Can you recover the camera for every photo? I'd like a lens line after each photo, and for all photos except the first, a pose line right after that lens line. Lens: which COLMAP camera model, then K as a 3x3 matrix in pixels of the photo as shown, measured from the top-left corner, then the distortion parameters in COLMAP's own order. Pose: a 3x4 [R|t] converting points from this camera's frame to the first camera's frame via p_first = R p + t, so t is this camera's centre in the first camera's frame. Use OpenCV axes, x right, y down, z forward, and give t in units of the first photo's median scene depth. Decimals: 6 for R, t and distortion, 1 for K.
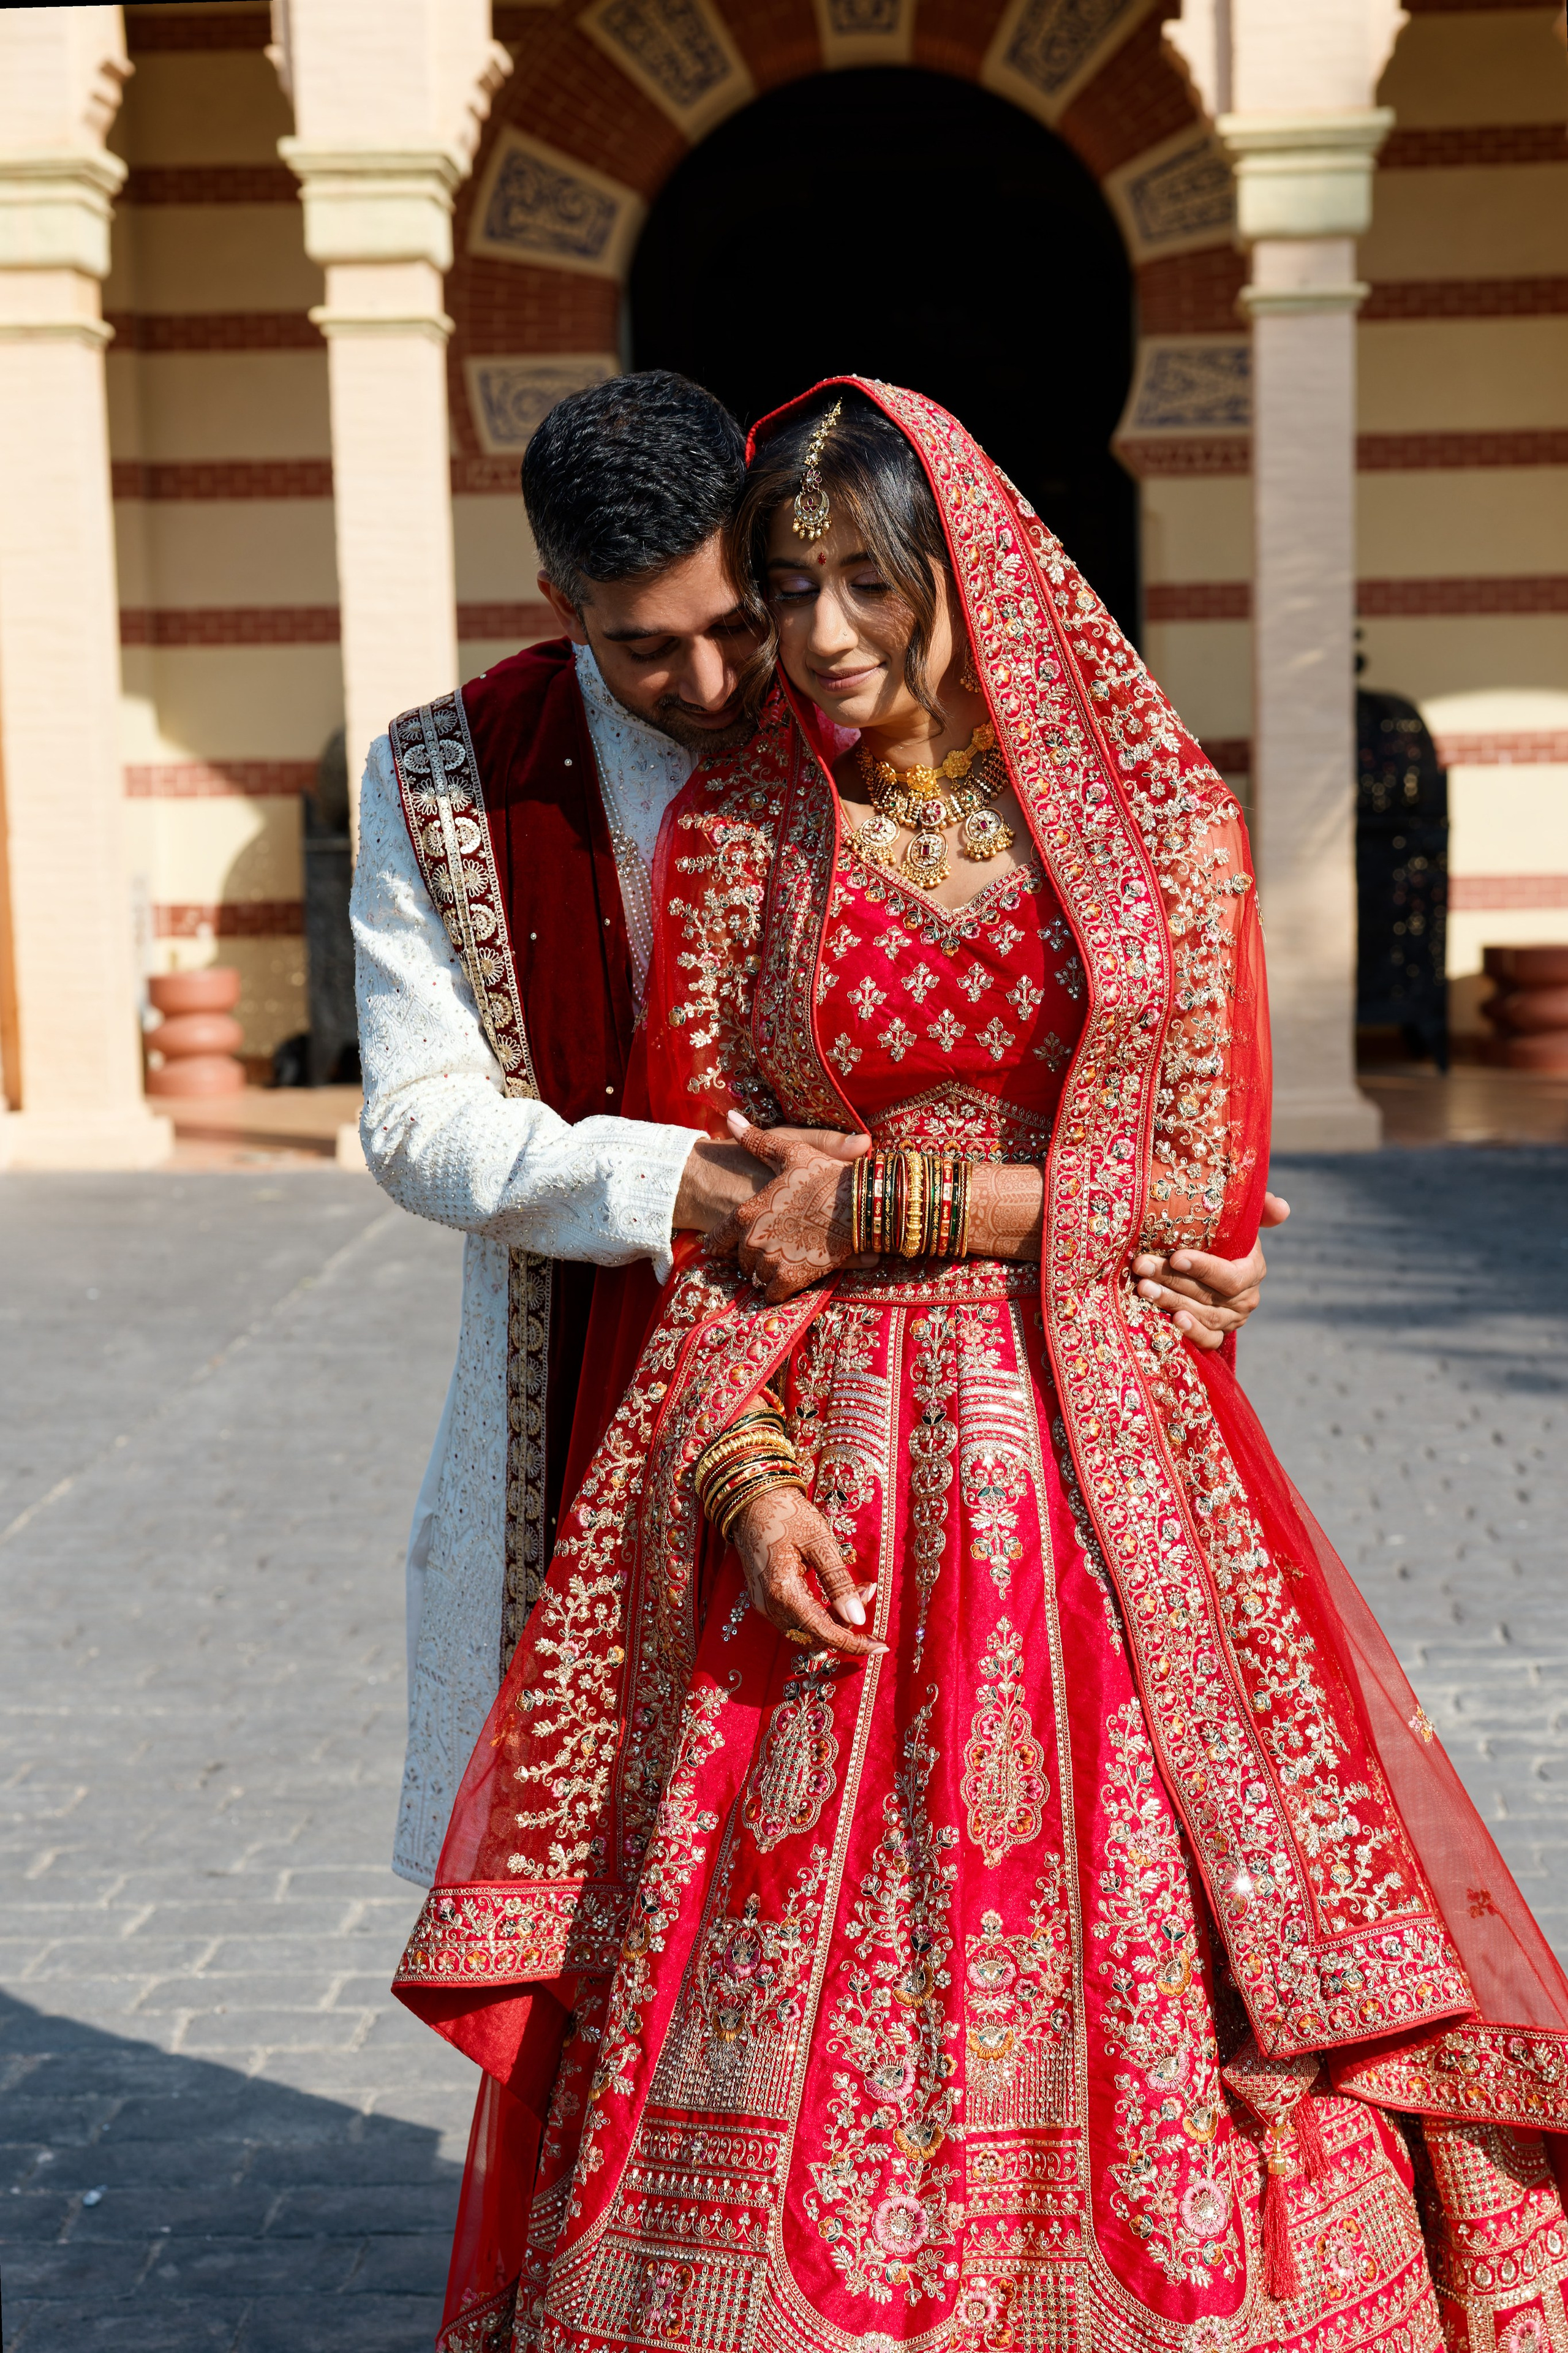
lens RADIAL K [[3682.6, 0, 877.2], [0, 3682.6, 1231.1], [0, 0, 1]] dist [0.046735, 0.036572]
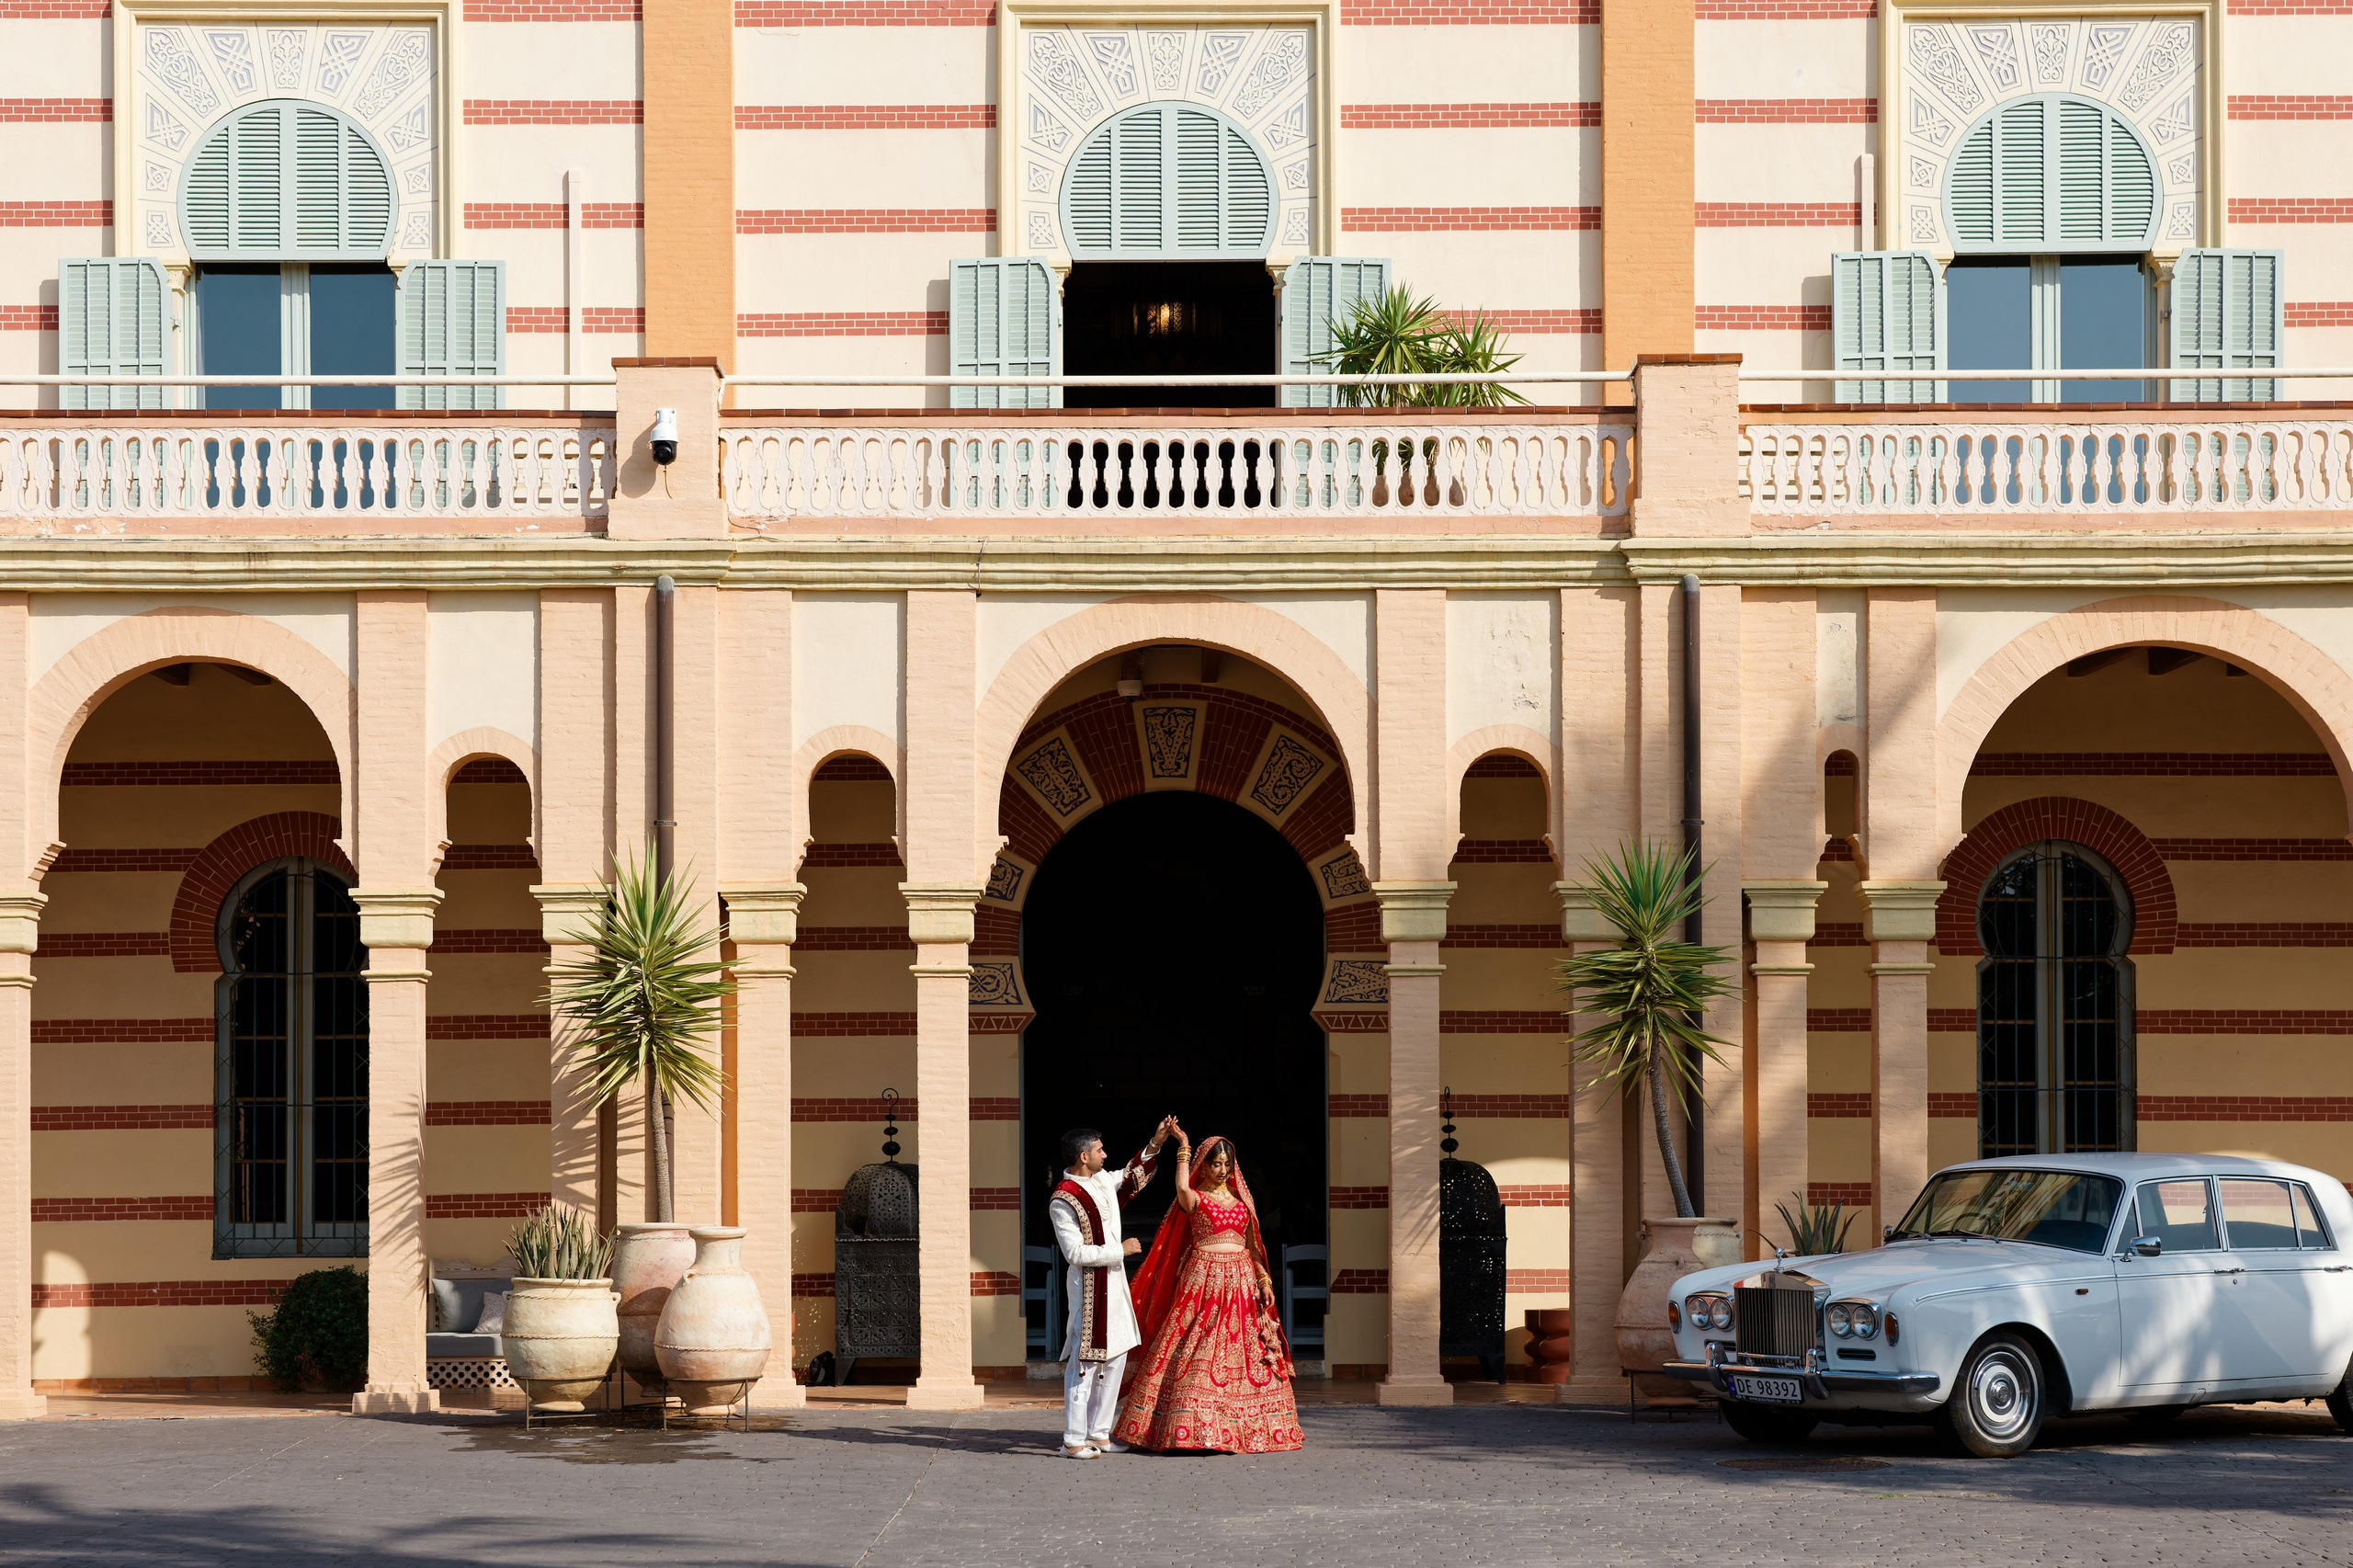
lens RADIAL K [[7266.0, 0, 1217.9], [0, 7266.0, 851.3], [0, 0, 1]] dist [0.547854, -0.016077]
pose [[0.997656, 0.020310, 0.065343, -0.238245], [-0.009183, 0.986036, -0.166280, 0.323717], [-0.067807, 0.165290, 0.983911, -2.755691]]
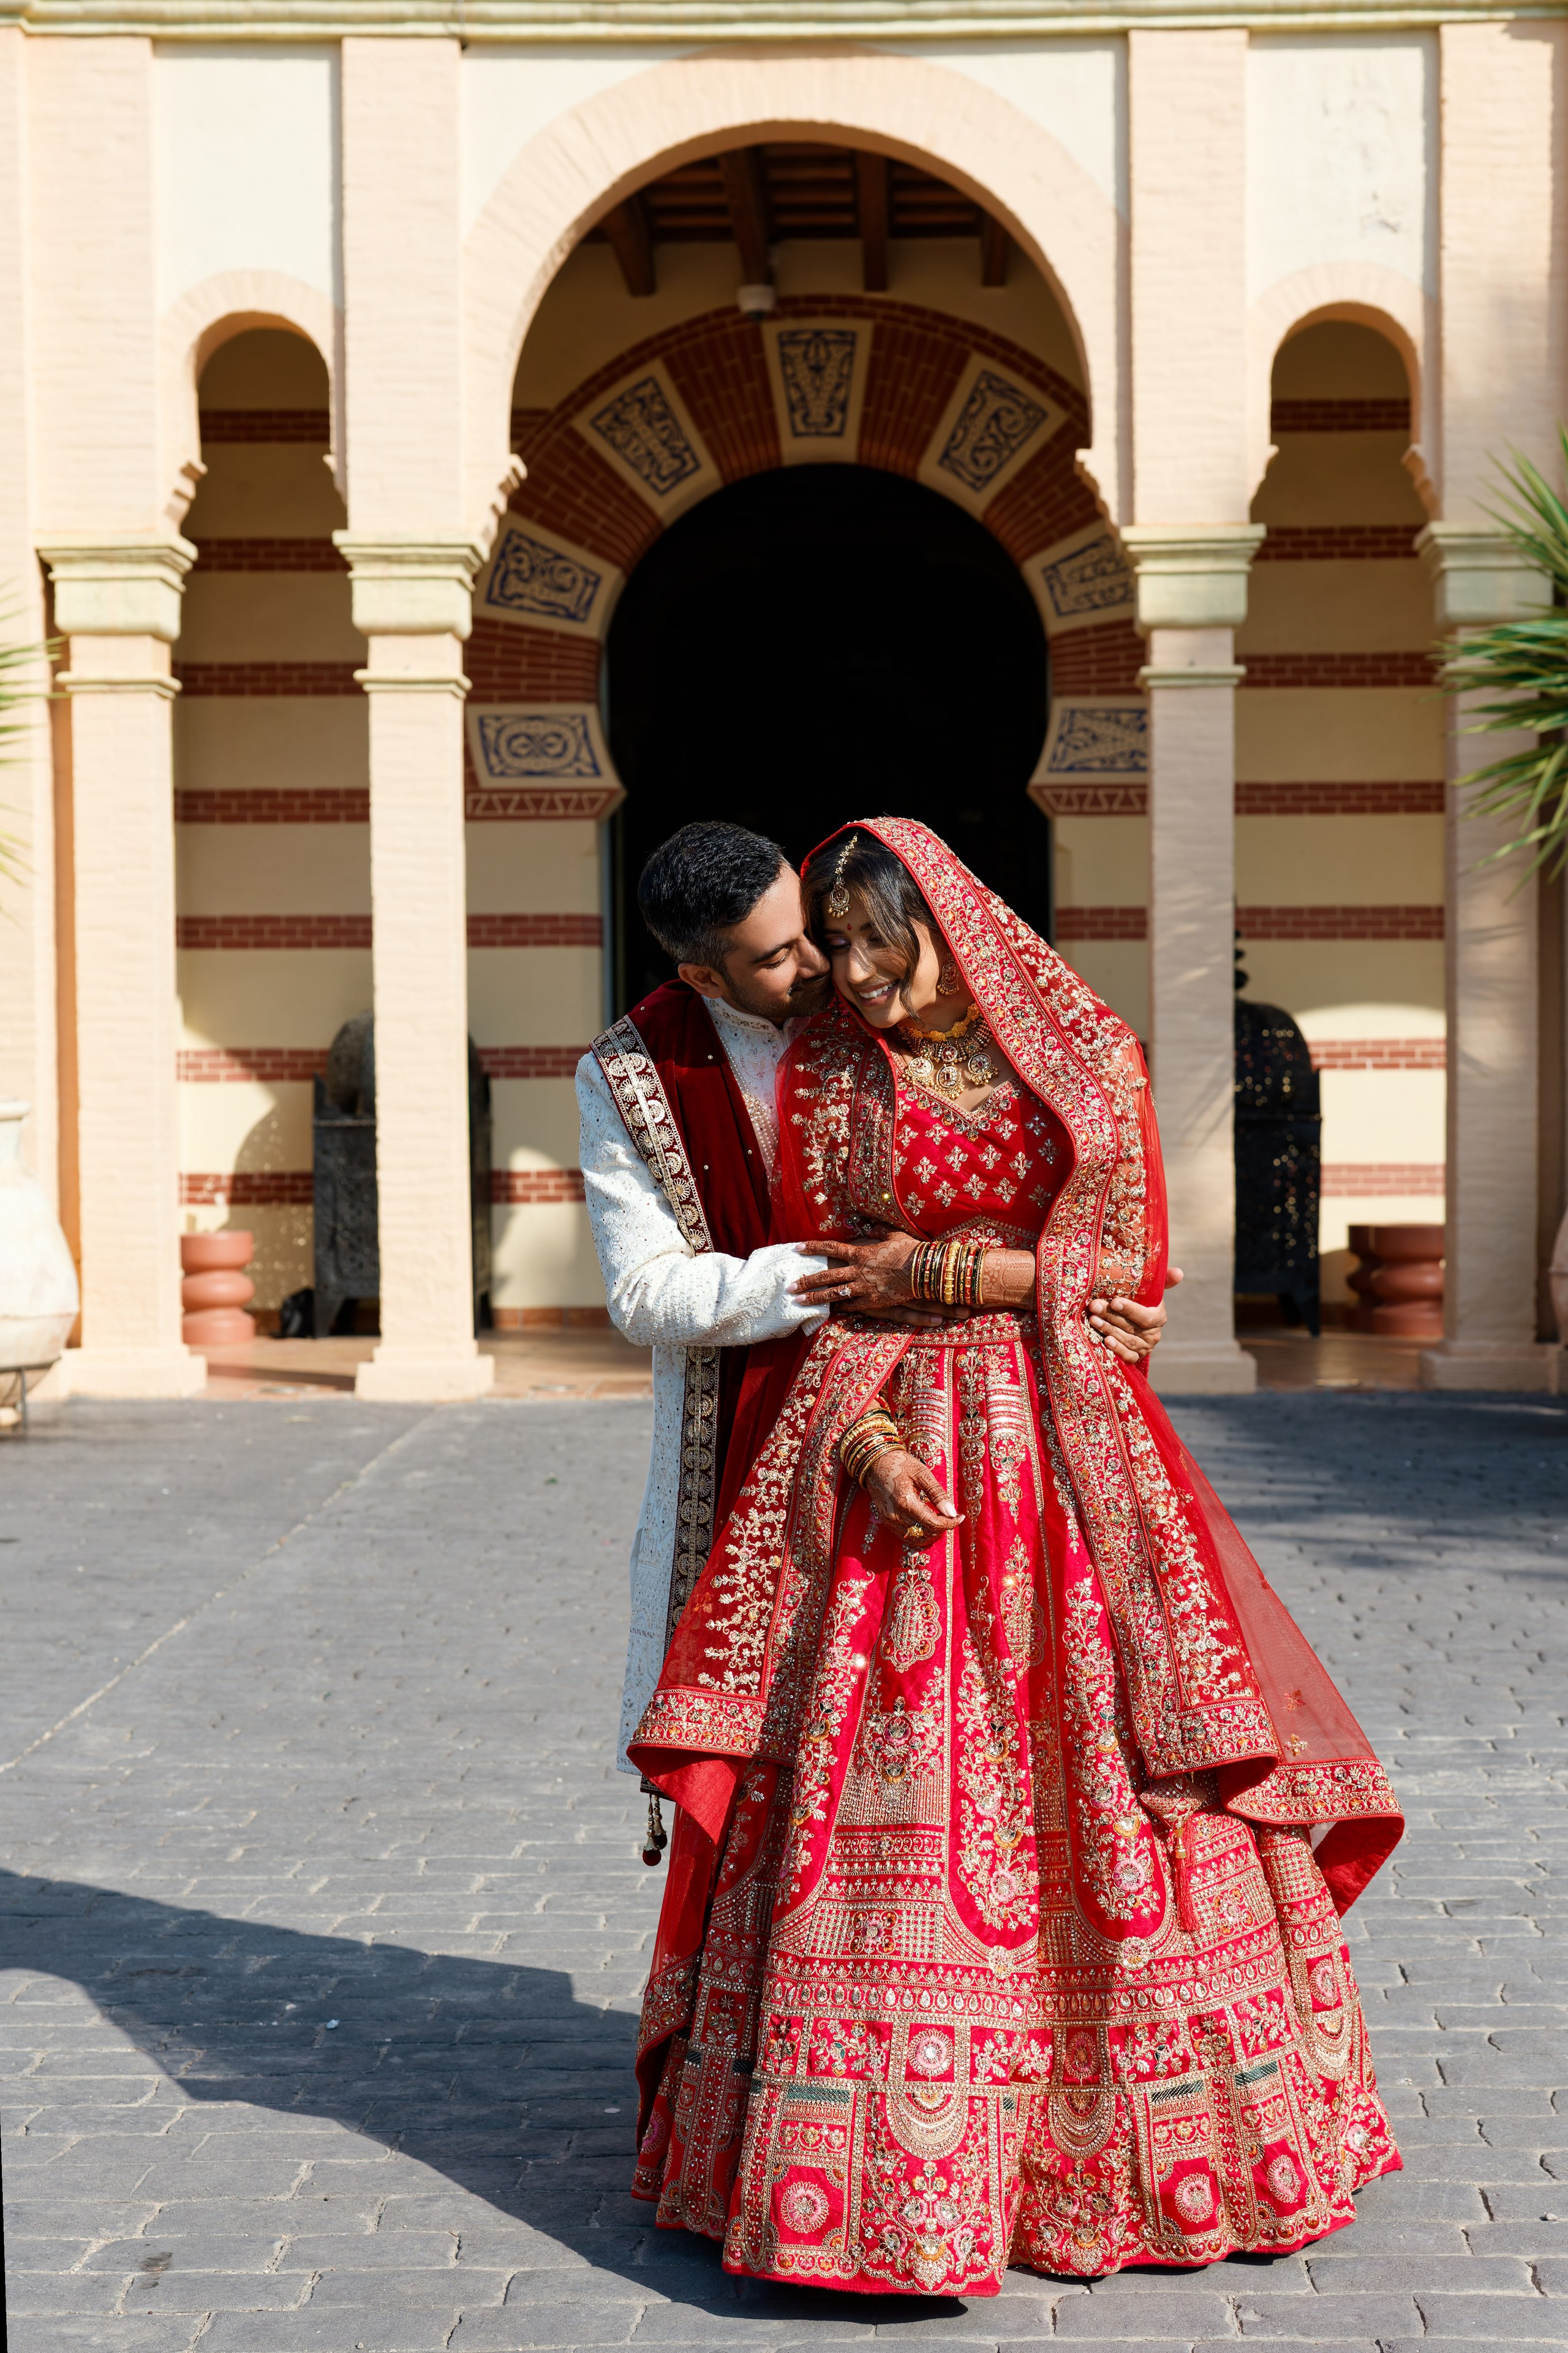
lens RADIAL K [[3765.6, 0, 866.1], [0, 3765.6, 1171.3], [0, 0, 1]] dist [0.050666, 0.115257]
pose [[0.999597, 0.013884, 0.024771, -0.016863], [-0.011355, 0.994975, -0.099480, 0.027804], [-0.026028, 0.099158, 0.994731, -0.185257]]
